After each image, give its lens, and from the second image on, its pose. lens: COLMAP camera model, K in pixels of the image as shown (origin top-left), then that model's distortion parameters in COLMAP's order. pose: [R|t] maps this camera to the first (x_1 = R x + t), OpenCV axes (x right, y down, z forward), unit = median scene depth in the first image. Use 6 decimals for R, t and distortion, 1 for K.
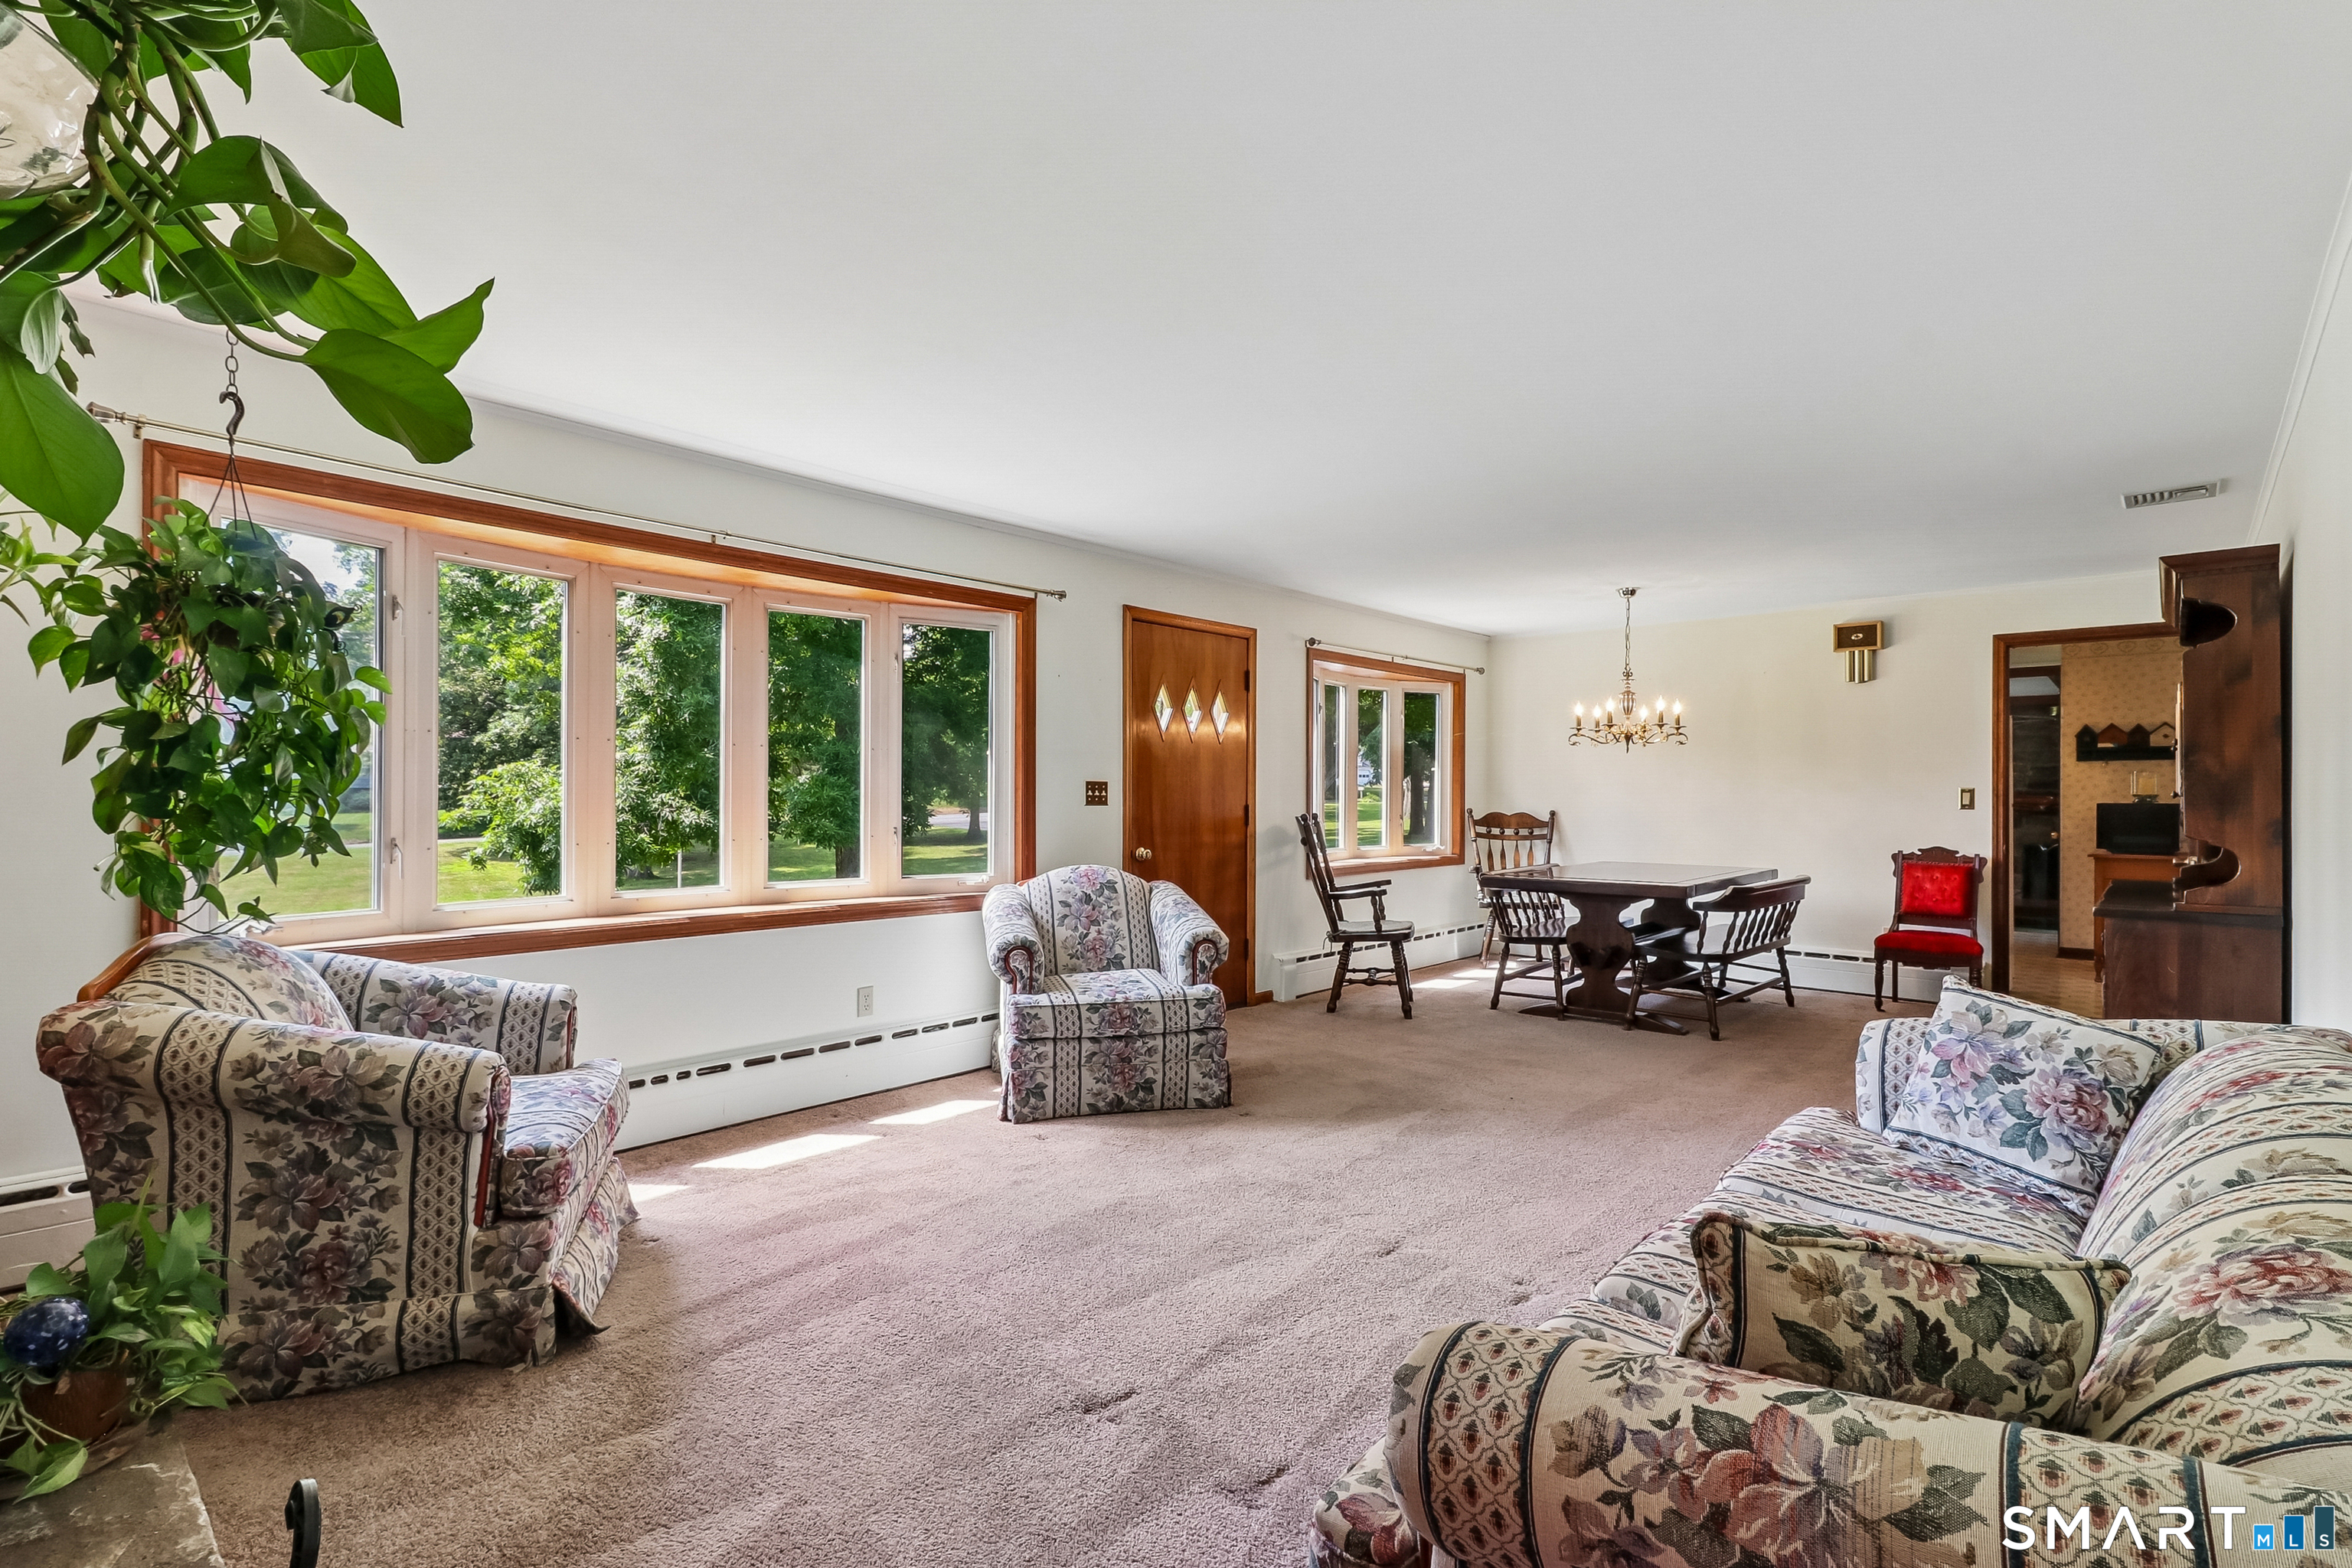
lens RADIAL K [[1088.7, 0, 1167.6], [0, 1088.7, 808.0], [0, 0, 1]] dist [0.000014, -0.000286]
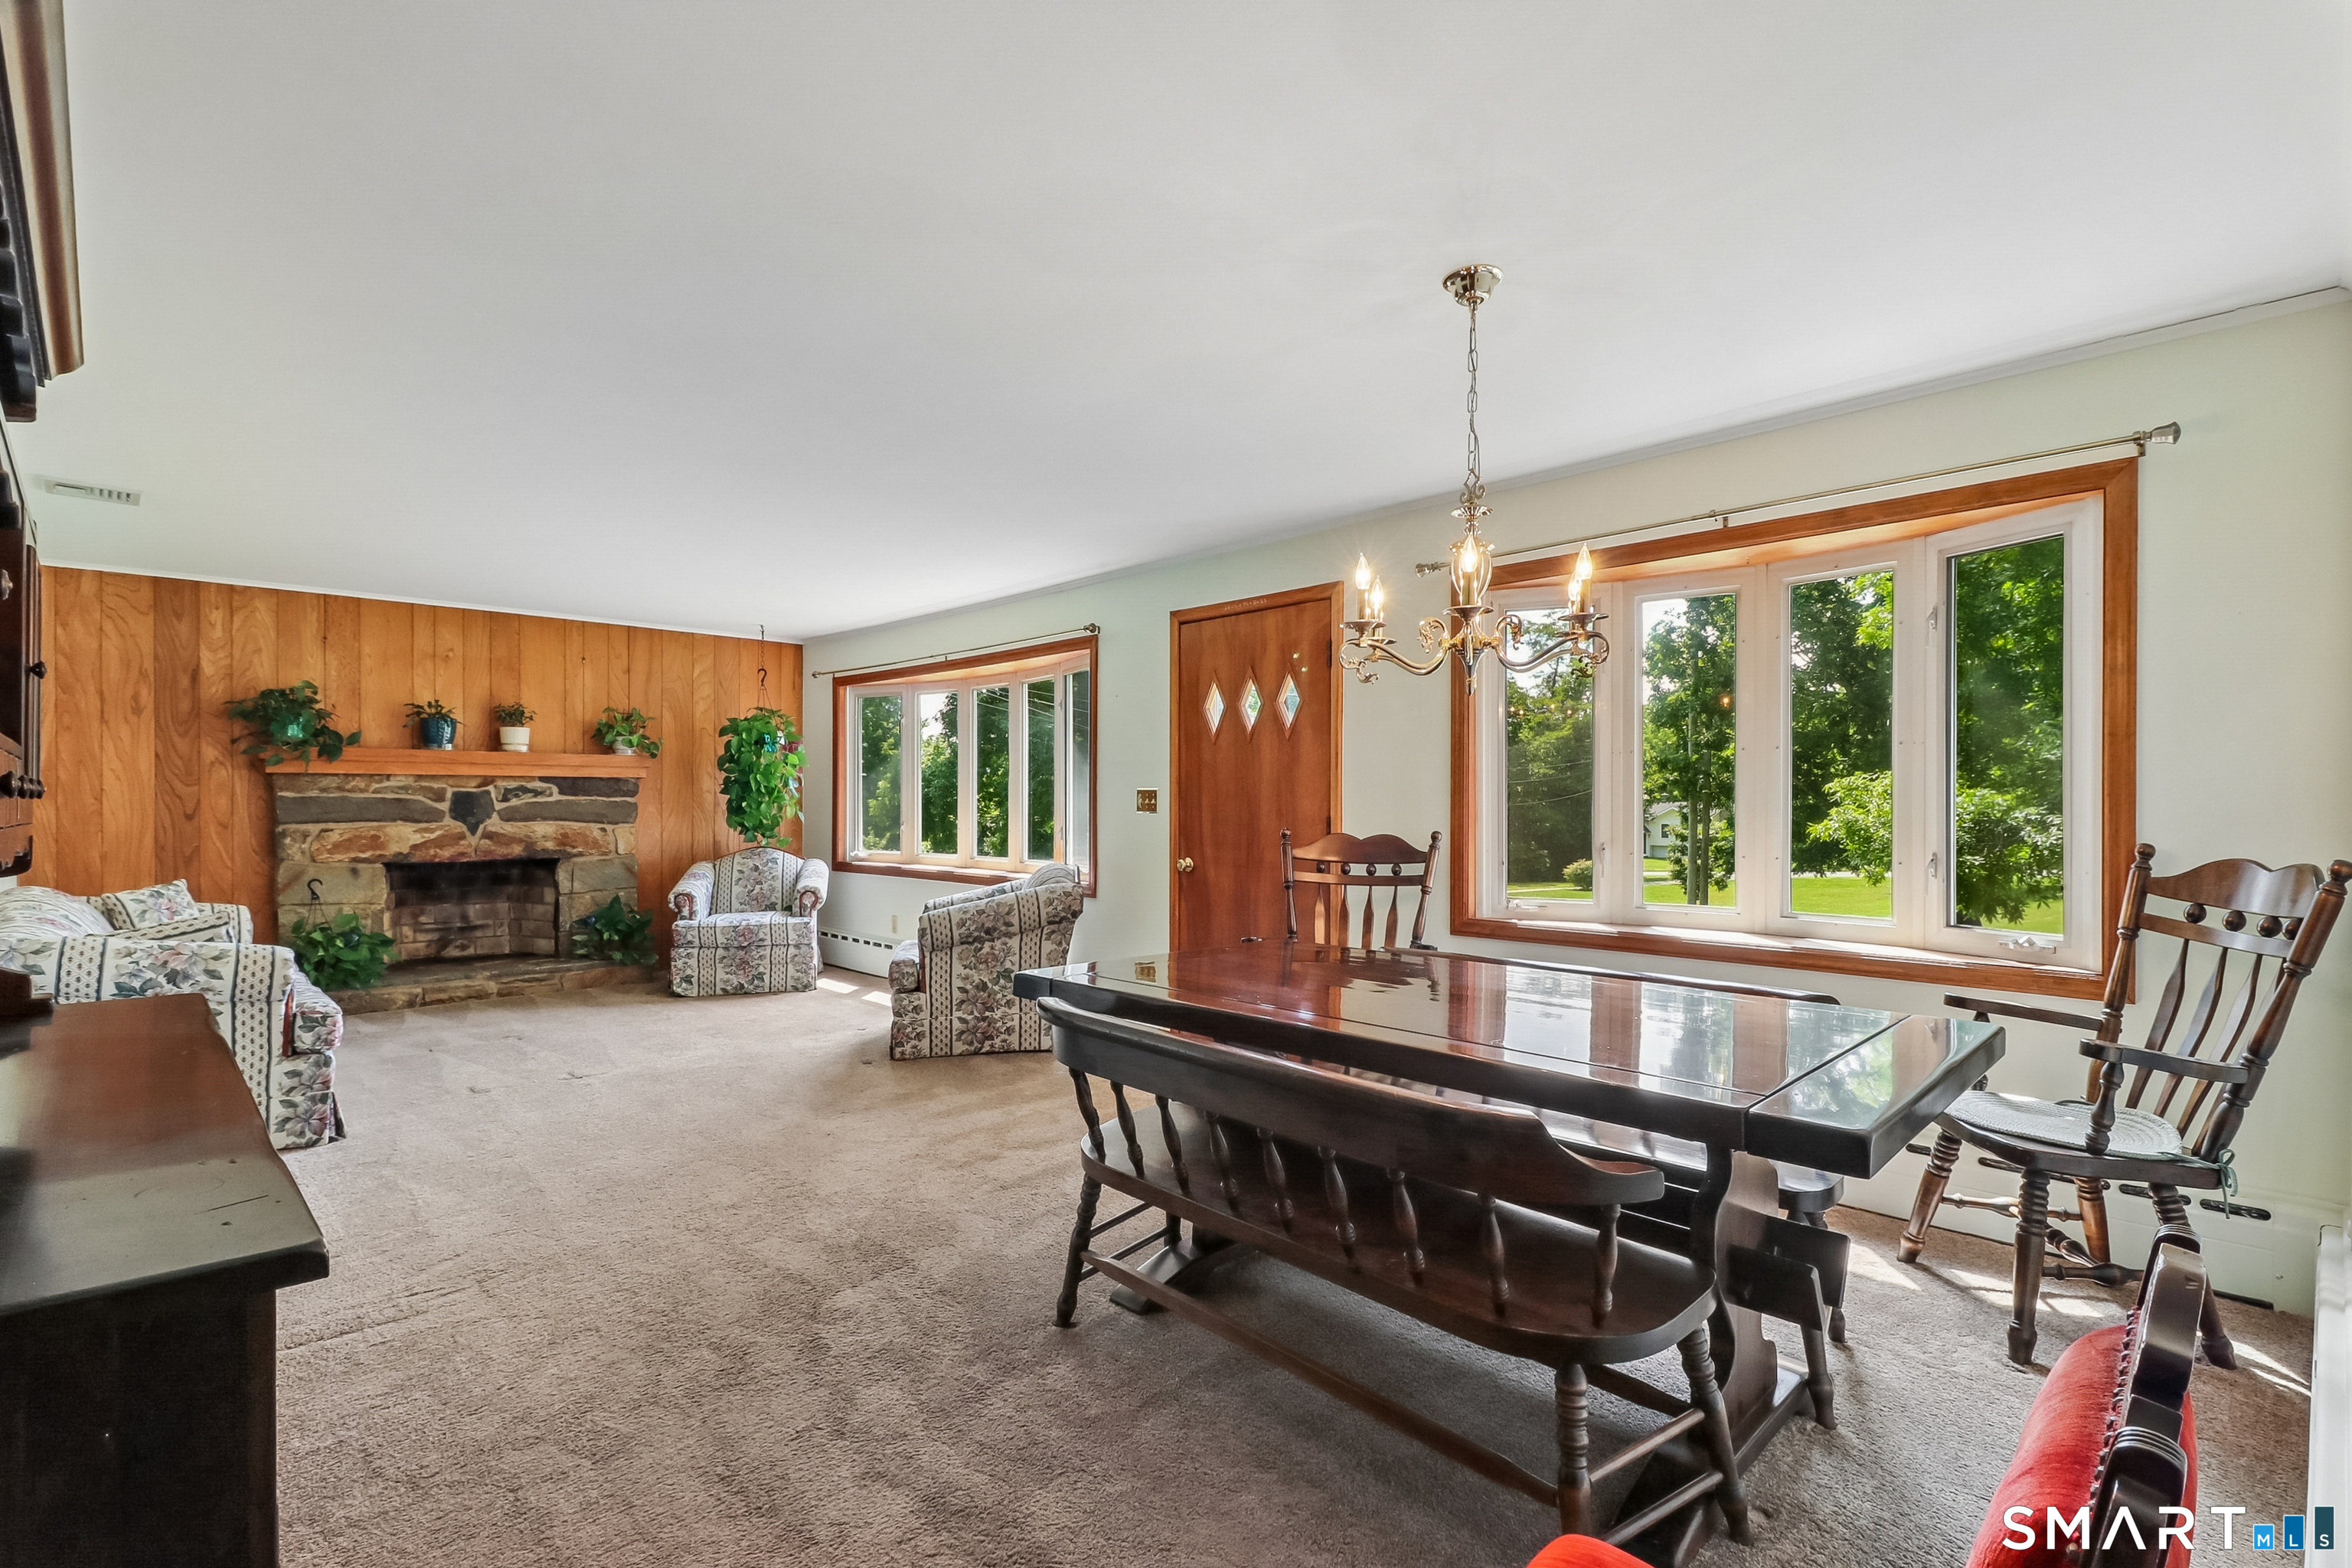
lens RADIAL K [[1088.7, 0, 1167.6], [0, 1088.7, 808.0], [0, 0, 1]] dist [0.000014, -0.000286]
pose [[-0.083498, -0.005905, -0.996490, 0.900699], [-0.009977, 0.999937, -0.005089, -0.002284], [0.996458, 0.009518, -0.083552, 1.030464]]
